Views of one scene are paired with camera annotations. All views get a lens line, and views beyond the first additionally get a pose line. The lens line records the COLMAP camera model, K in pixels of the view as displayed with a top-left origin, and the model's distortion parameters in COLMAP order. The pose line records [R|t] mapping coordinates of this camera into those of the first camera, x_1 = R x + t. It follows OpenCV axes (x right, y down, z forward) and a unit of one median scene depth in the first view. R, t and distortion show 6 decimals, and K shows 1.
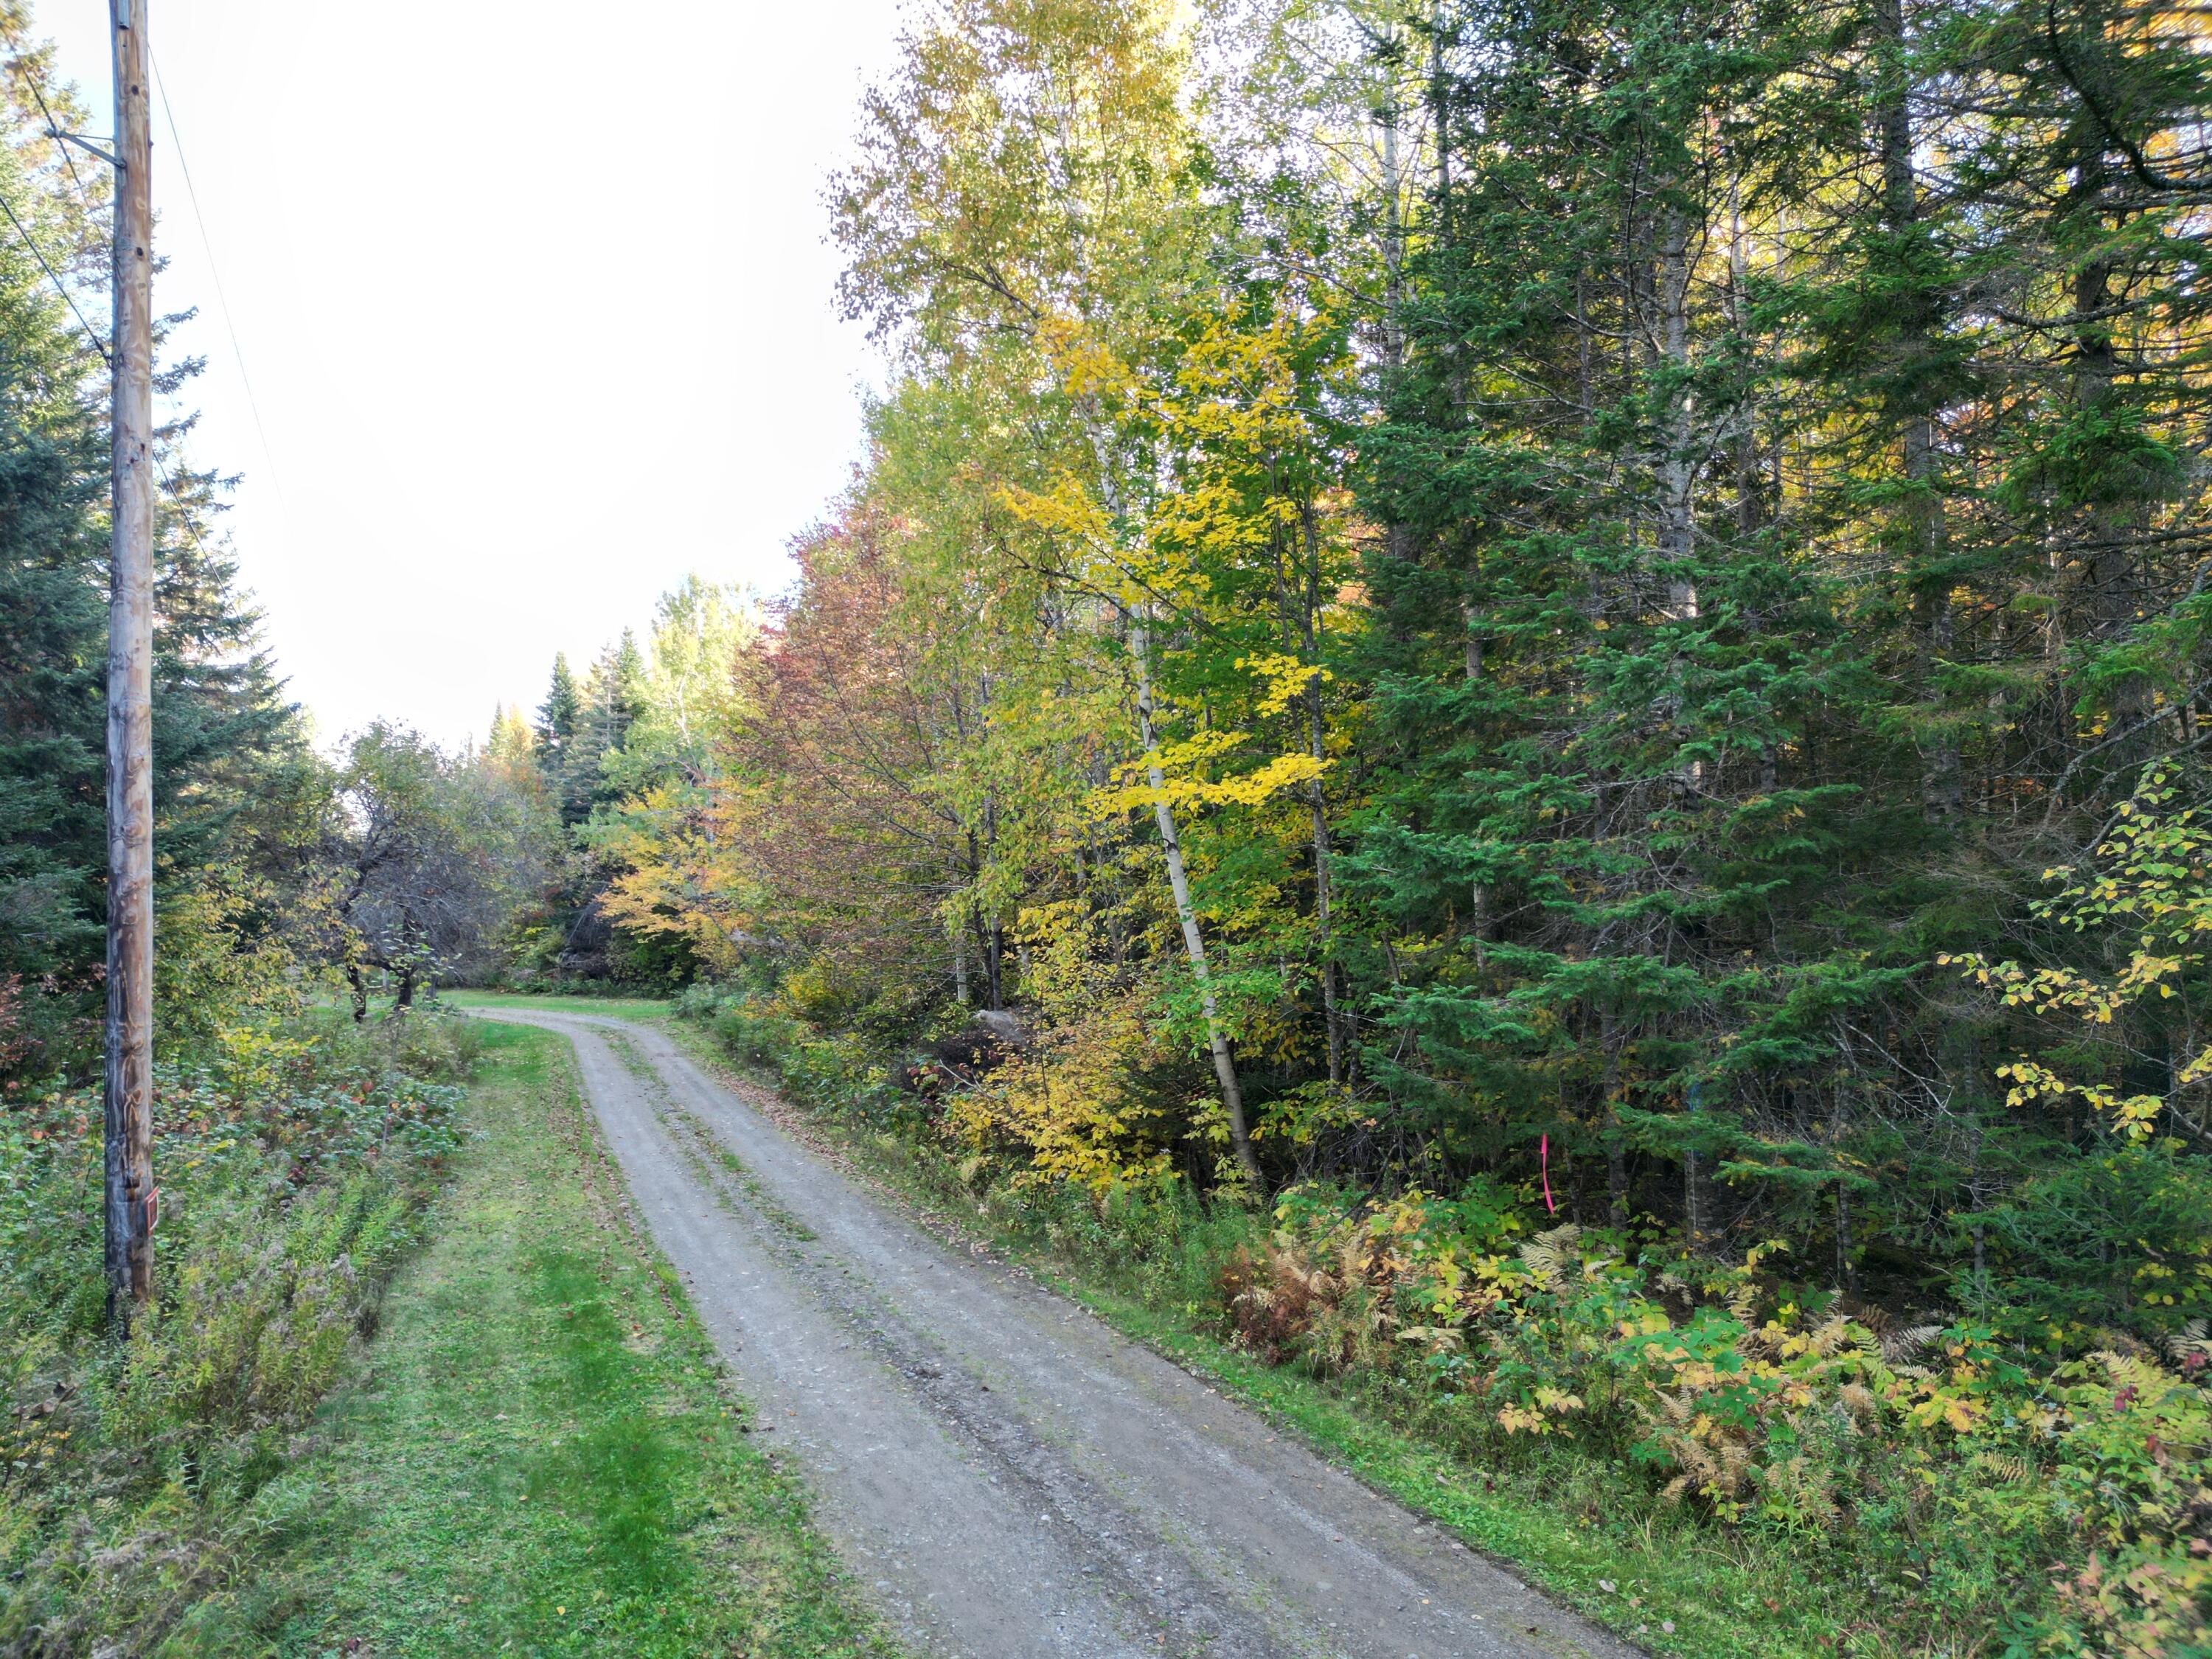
lens RADIAL K [[1522.9, 0, 1106.0], [0, 1522.9, 829.5], [0, 0, 1]] dist [0.081789, -0.088536]
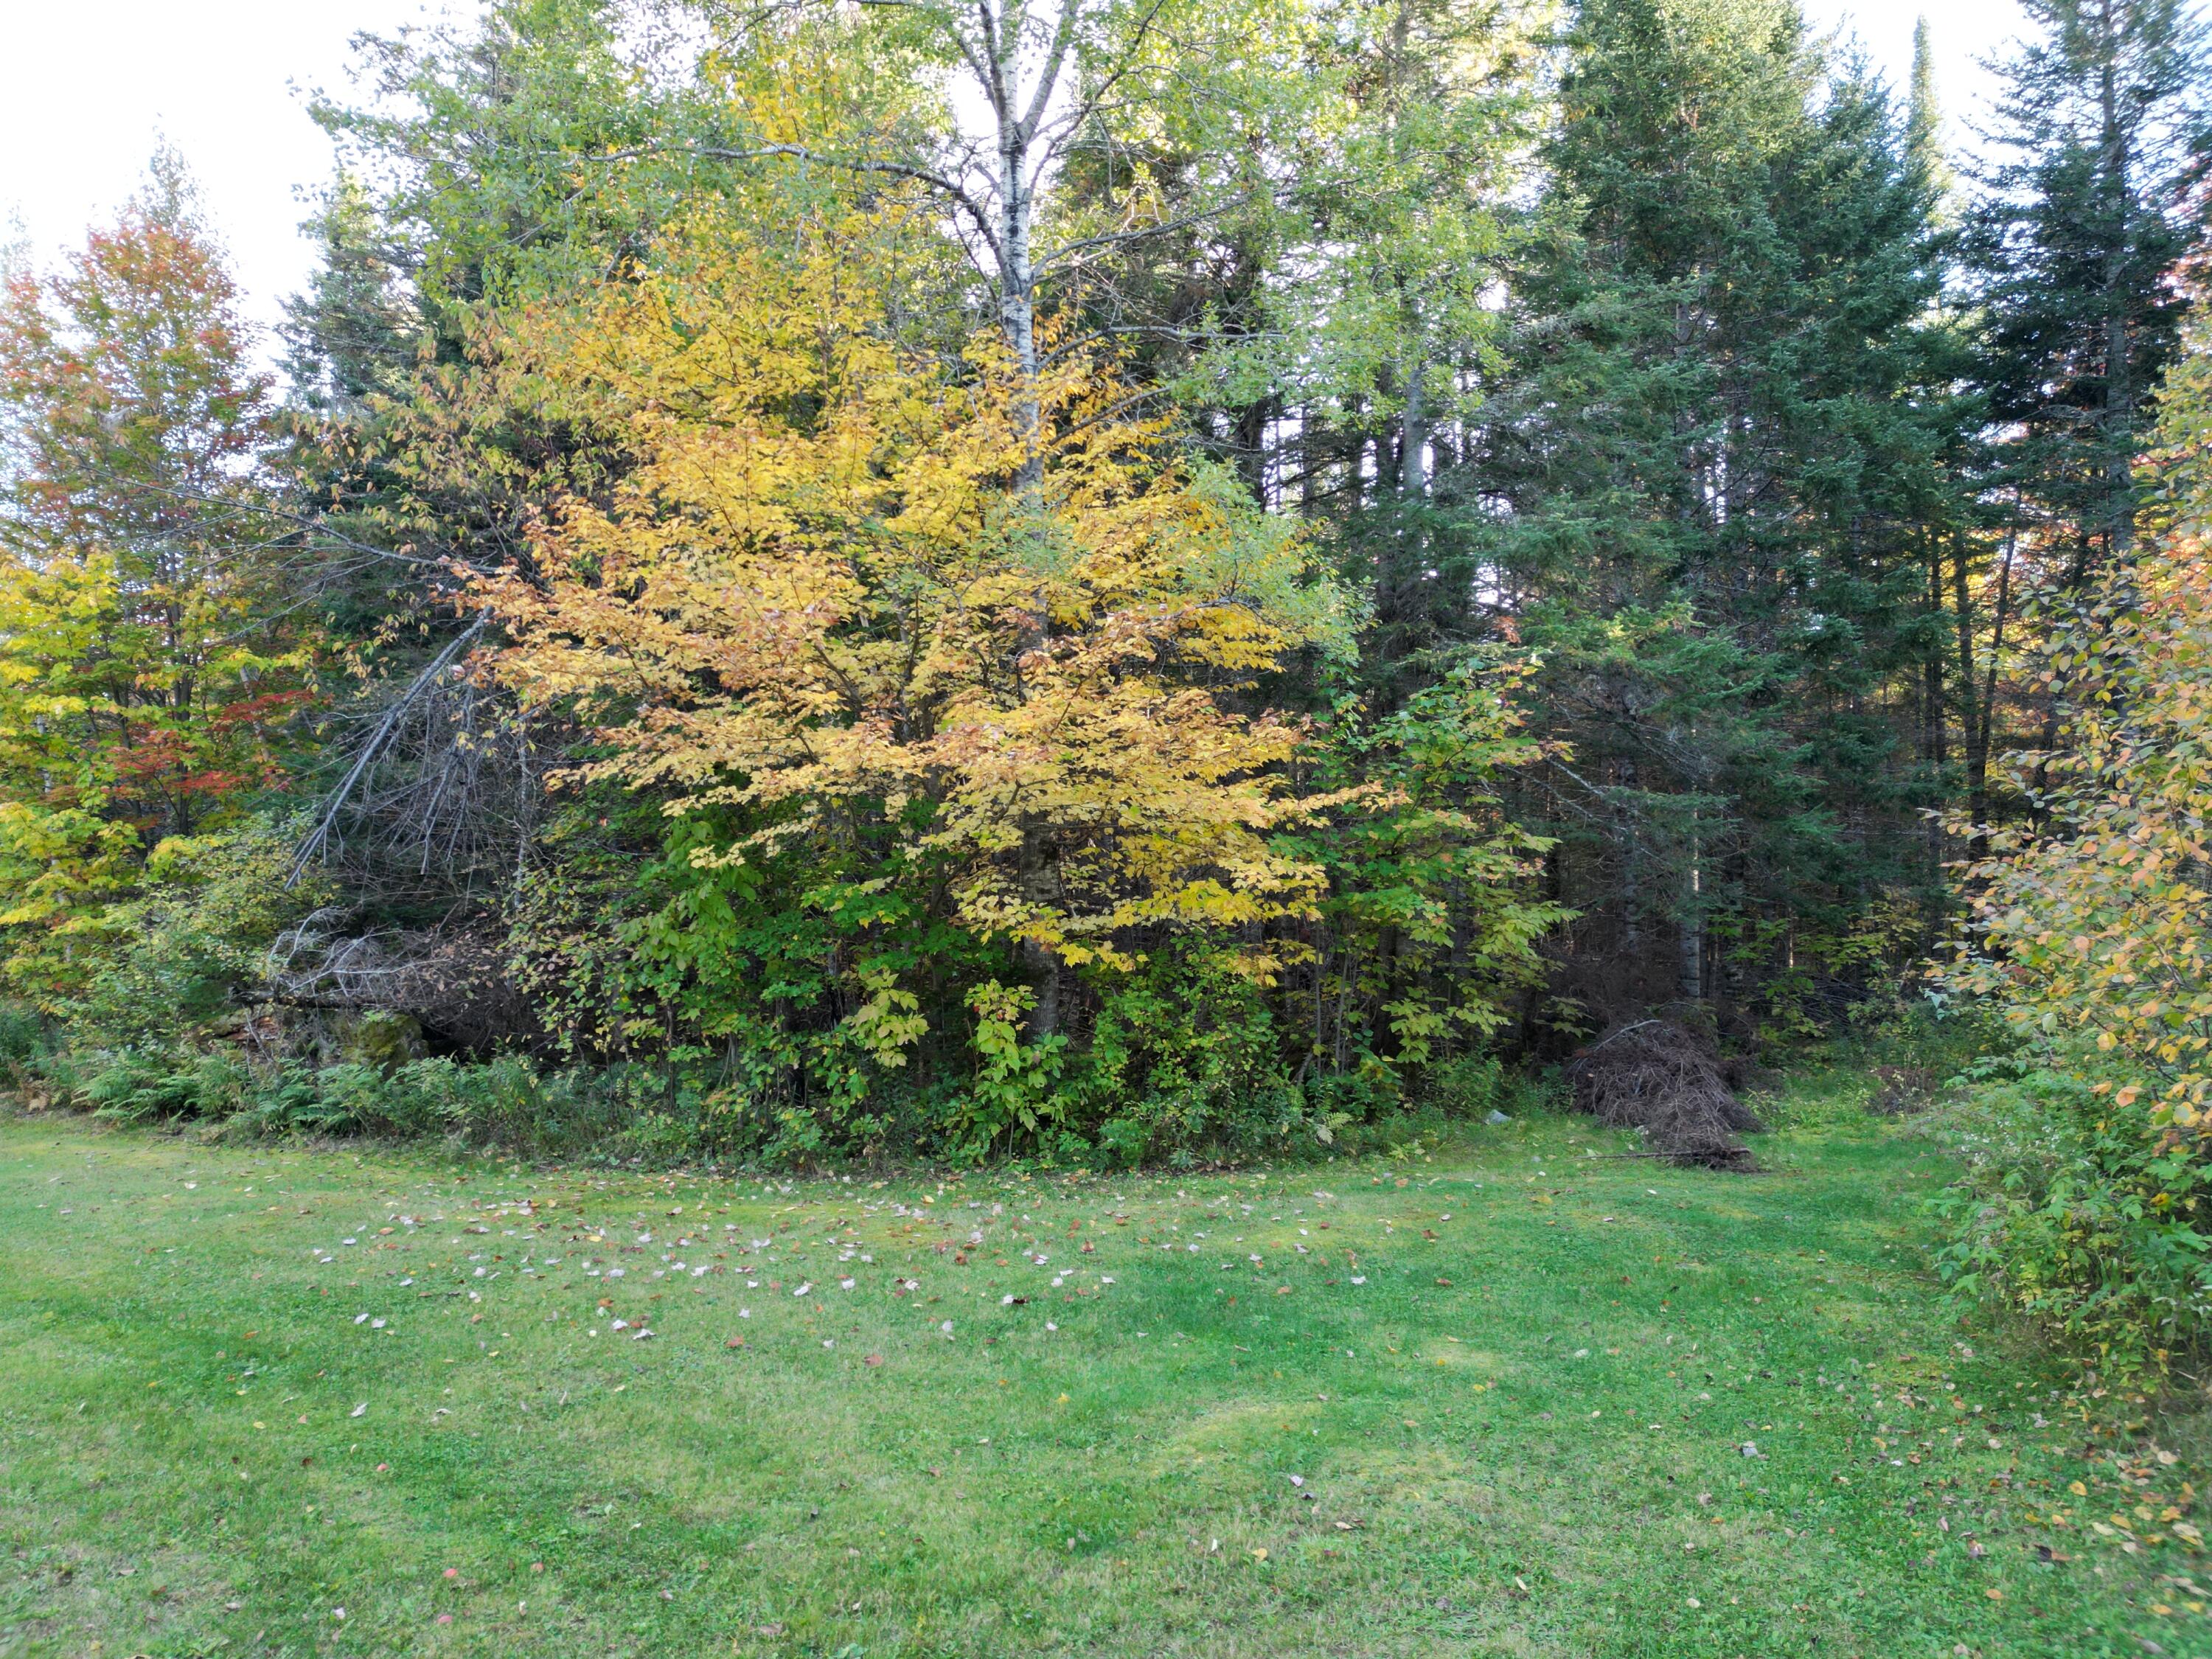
lens RADIAL K [[1522.9, 0, 1106.0], [0, 1522.9, 829.5], [0, 0, 1]] dist [0.081789, -0.088536]
pose [[0.995295, 0.005261, 0.096744, -0.262538], [-0.003381, 0.999802, -0.019588, 0.069876], [-0.096828, 0.019169, 0.995117, 0.775871]]
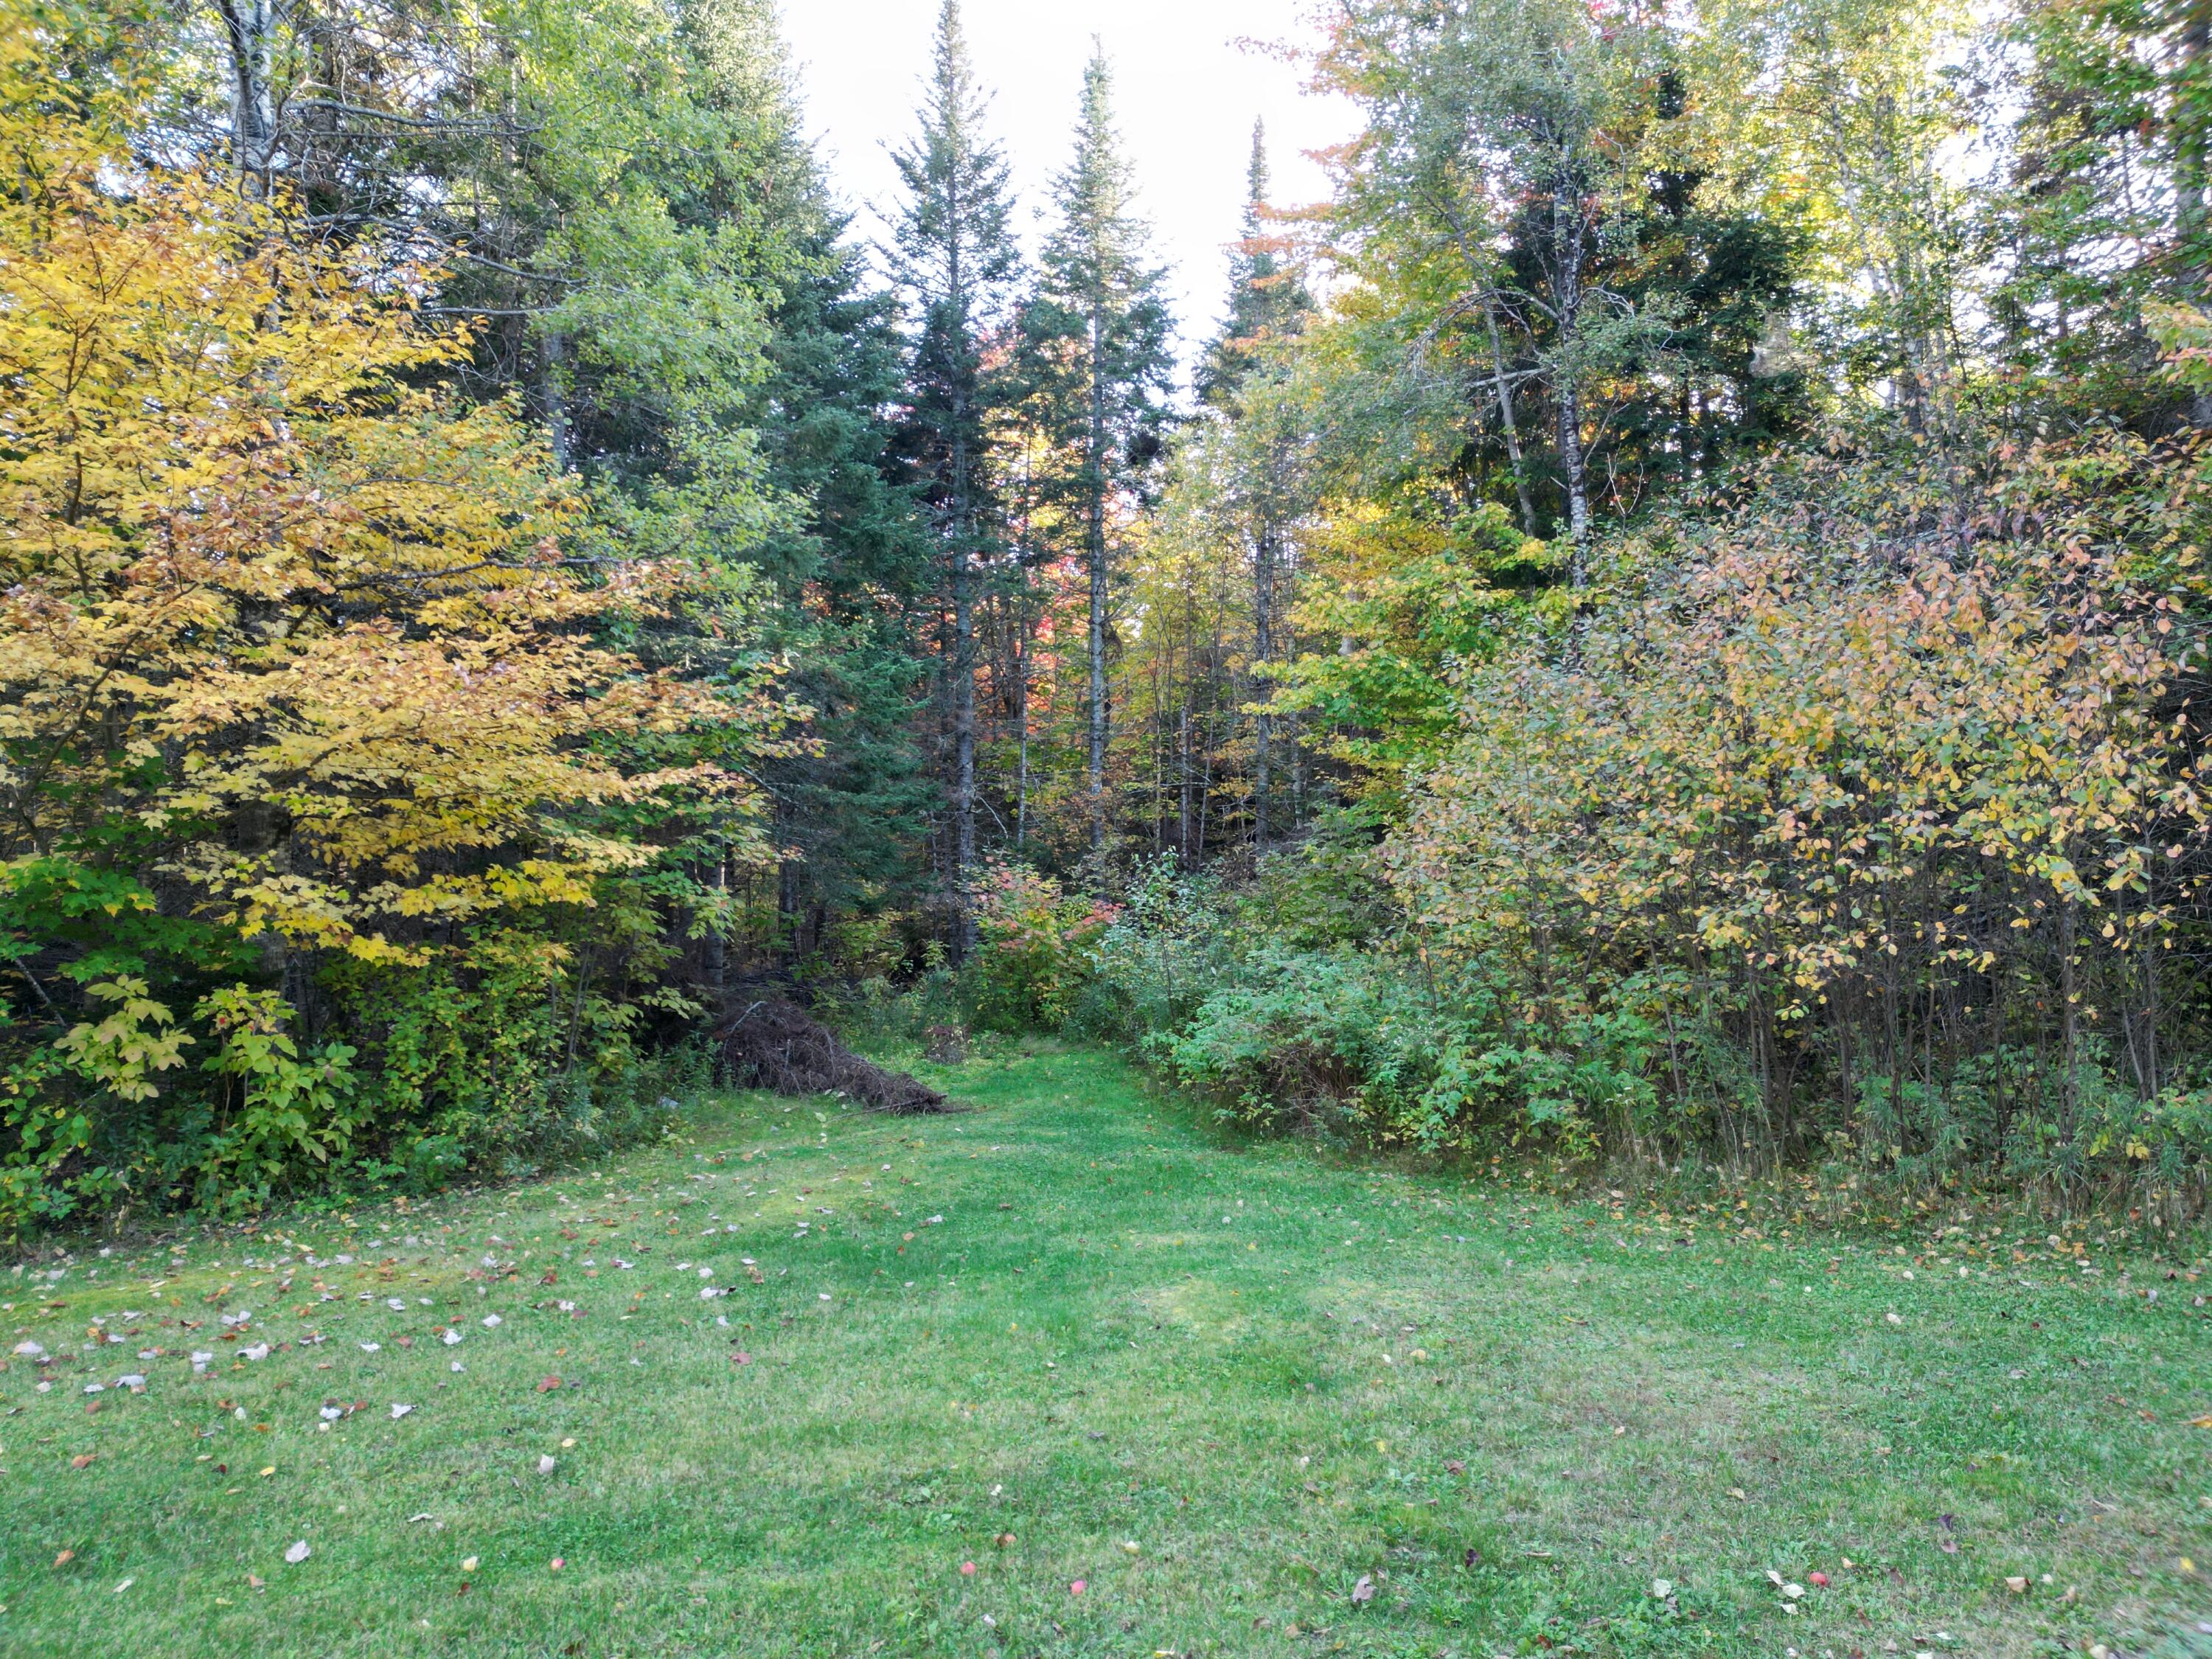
lens RADIAL K [[1522.9, 0, 1106.0], [0, 1522.9, 829.5], [0, 0, 1]] dist [0.081789, -0.088536]
pose [[0.593875, 0.035836, 0.803759, -0.332004], [-0.007634, 0.999214, -0.038911, 0.075110], [-0.804521, 0.016972, 0.593681, 0.806875]]
